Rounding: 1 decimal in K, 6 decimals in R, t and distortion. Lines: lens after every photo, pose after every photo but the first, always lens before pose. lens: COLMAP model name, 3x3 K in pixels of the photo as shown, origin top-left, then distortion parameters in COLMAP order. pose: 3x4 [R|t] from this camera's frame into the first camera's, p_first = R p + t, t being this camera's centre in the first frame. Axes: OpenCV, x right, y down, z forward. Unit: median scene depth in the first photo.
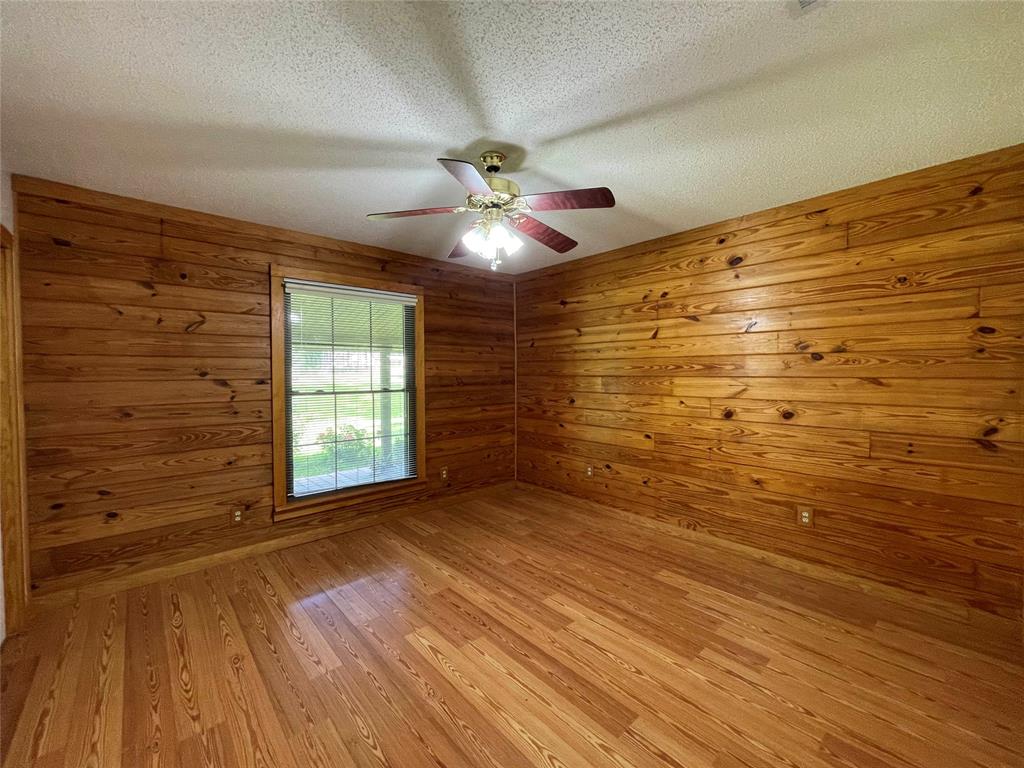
lens RADIAL K [[418.2, 0, 511.0], [0, 418.2, 382.8], [0, 0, 1]] dist [-0.001913, 0.000668]
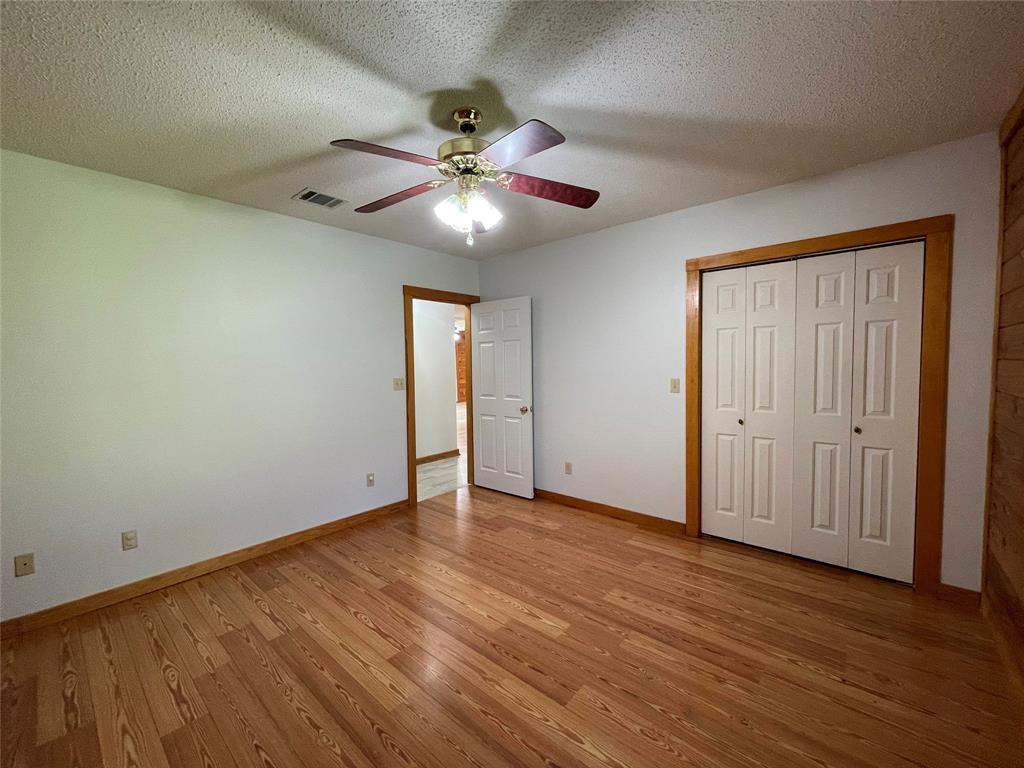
lens RADIAL K [[418.2, 0, 511.0], [0, 418.2, 382.8], [0, 0, 1]] dist [-0.001913, 0.000668]
pose [[-0.992602, 0.030705, -0.117469, -0.014951], [0.021774, 0.996826, 0.076574, -0.048600], [0.119447, 0.073450, -0.990120, 1.999940]]
